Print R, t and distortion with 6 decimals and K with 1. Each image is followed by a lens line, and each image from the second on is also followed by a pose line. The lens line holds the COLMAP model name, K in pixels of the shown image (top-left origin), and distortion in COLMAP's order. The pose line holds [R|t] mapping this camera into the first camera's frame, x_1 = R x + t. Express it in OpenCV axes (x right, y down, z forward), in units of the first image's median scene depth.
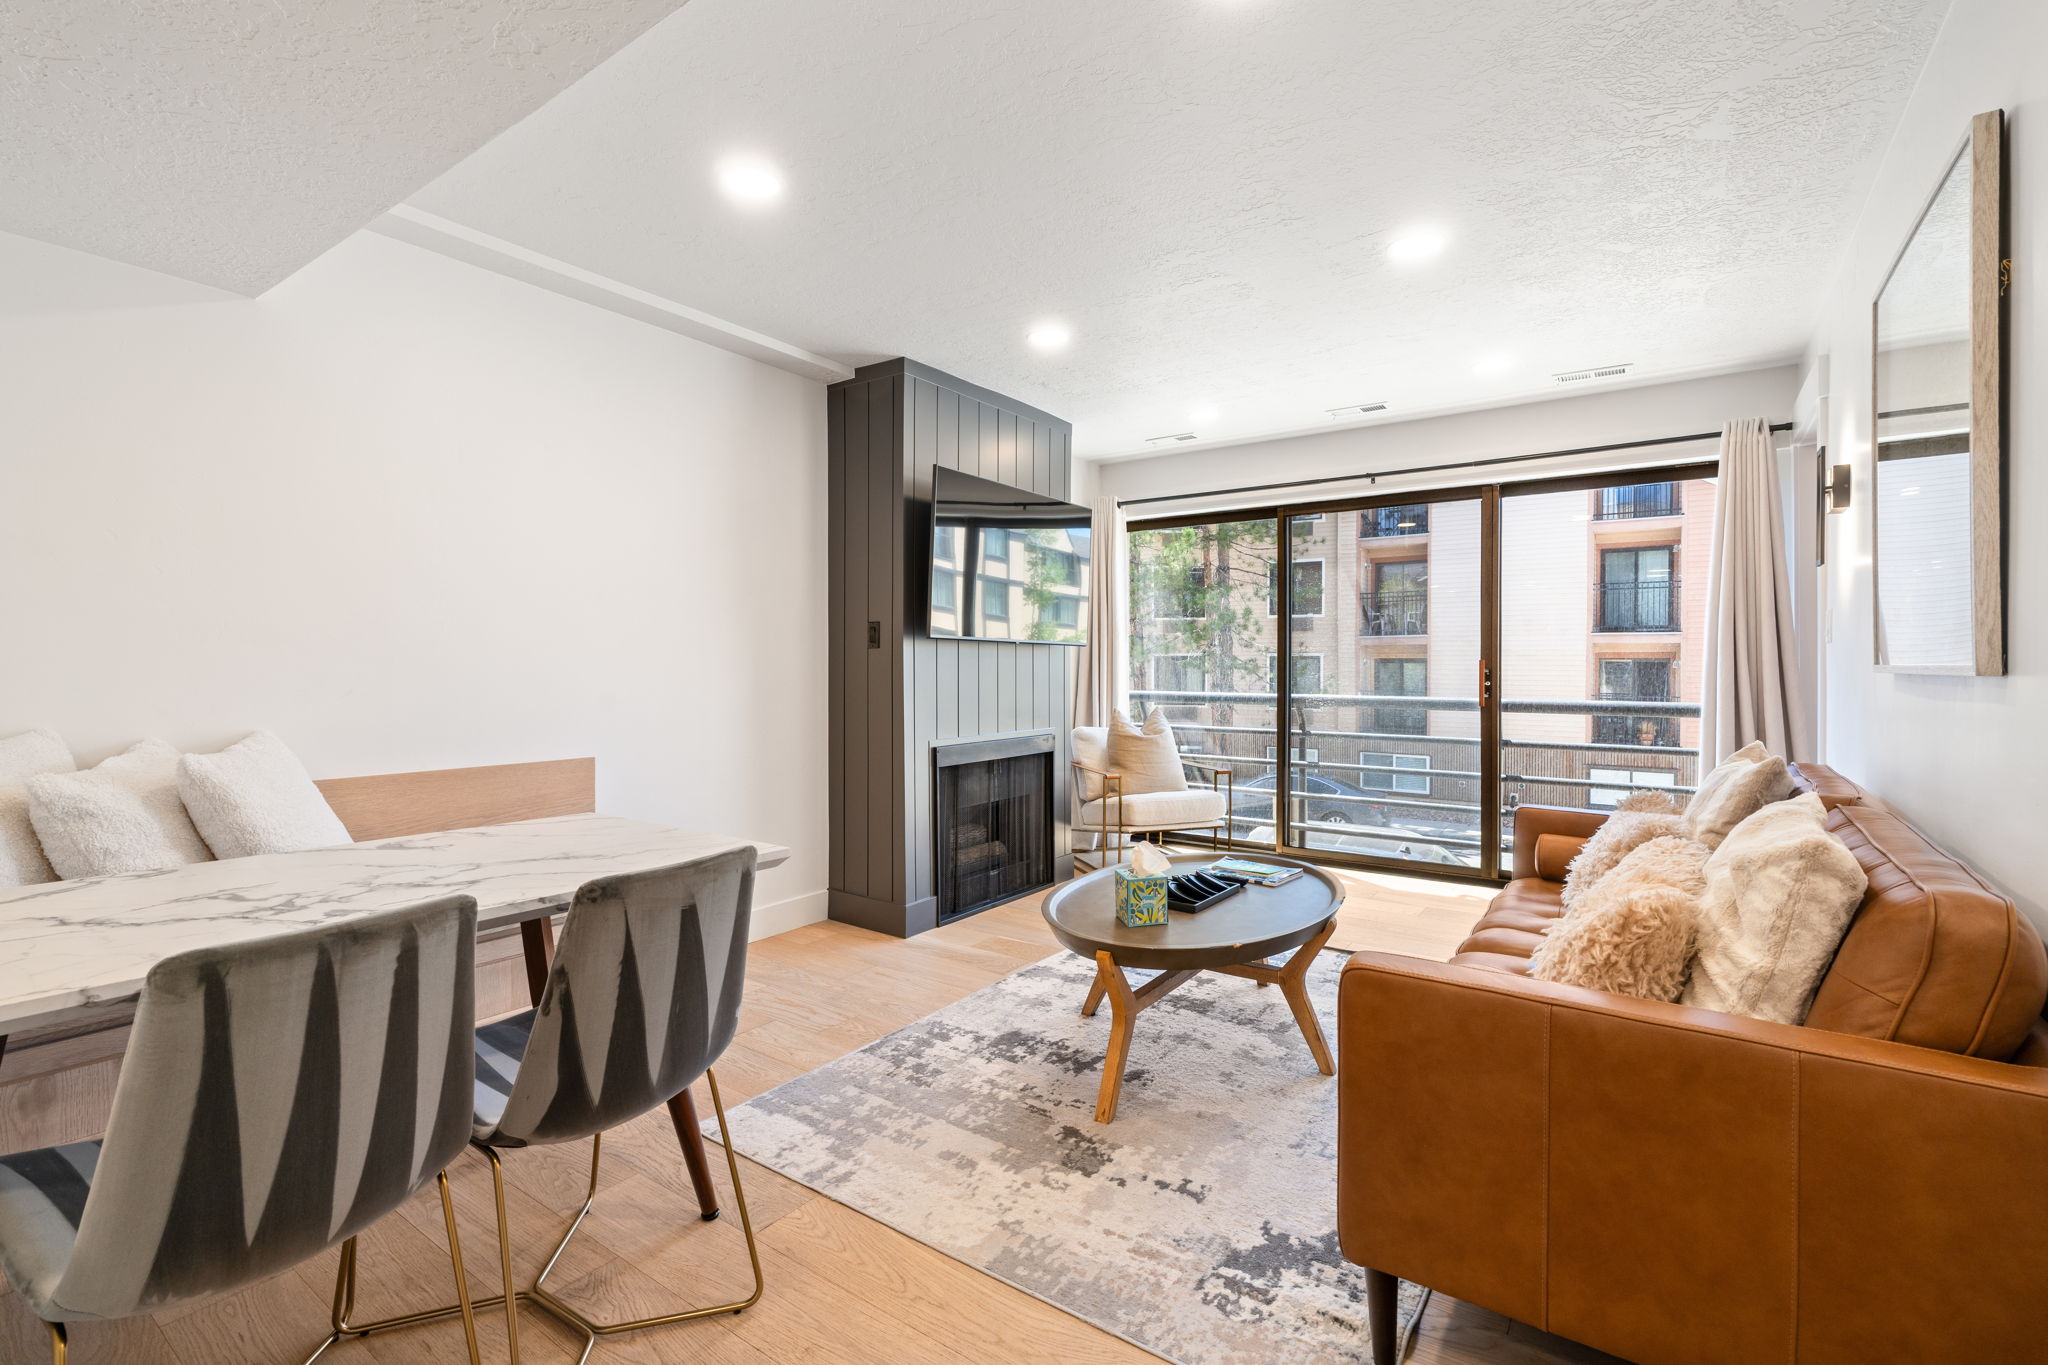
lens RADIAL K [[926.6, 0, 1024.8], [0, 926.6, 663.3], [0, 0, 1]] dist [-0.000346, -0.000427]
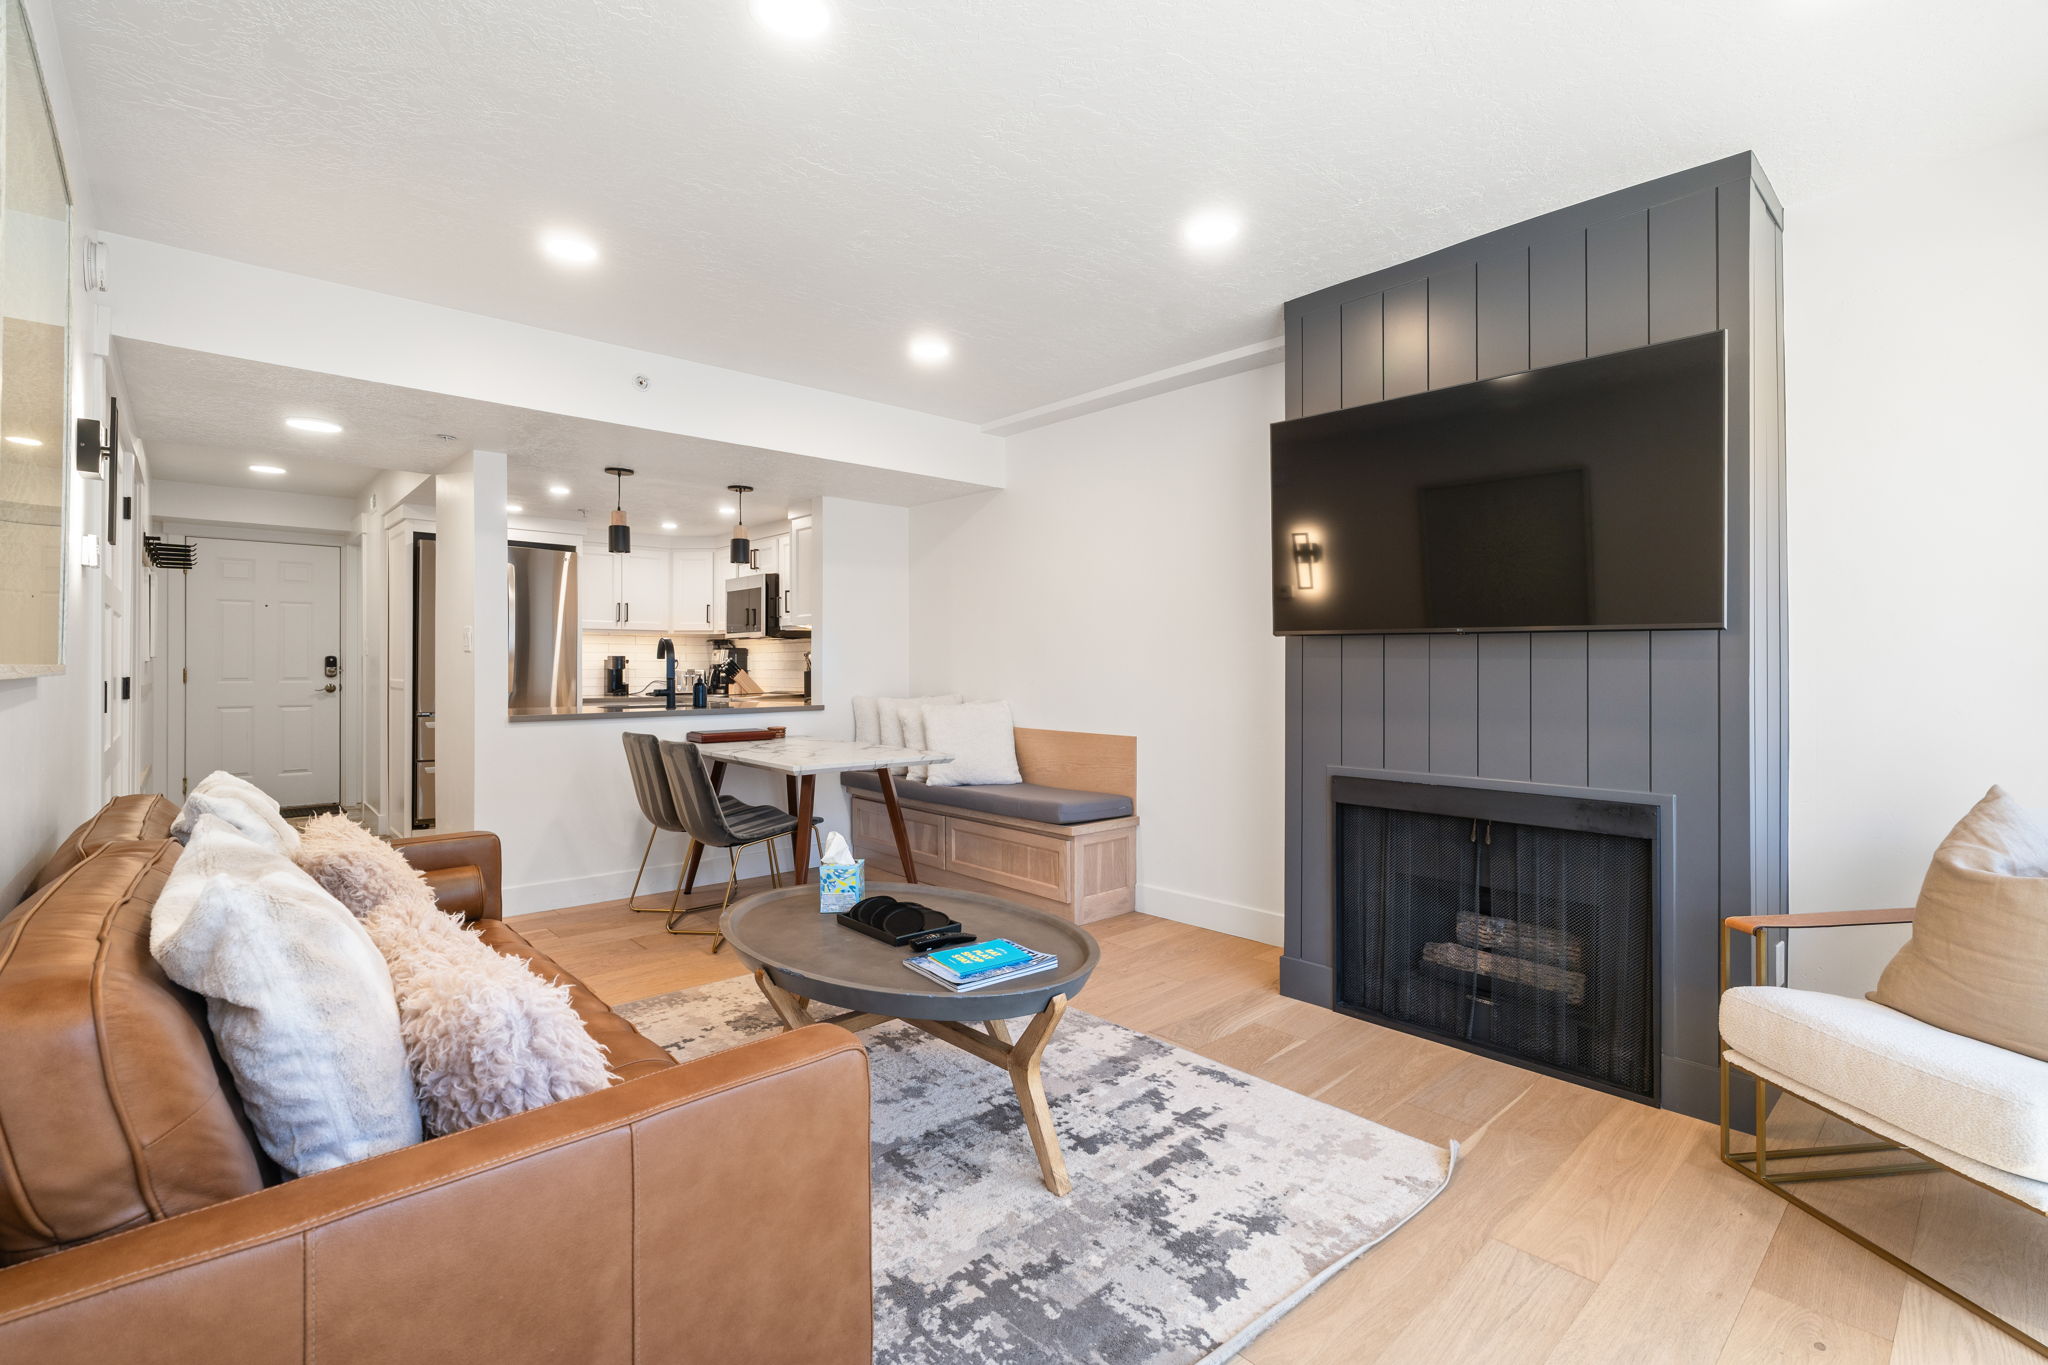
lens RADIAL K [[926.6, 0, 1024.8], [0, 926.6, 663.3], [0, 0, 1]] dist [-0.000346, -0.000427]
pose [[-0.222145, -0.003863, -0.975006, 1.000692], [0.001080, 0.999991, -0.004208, -0.000153], [0.975013, -0.001988, -0.222139, 1.291009]]
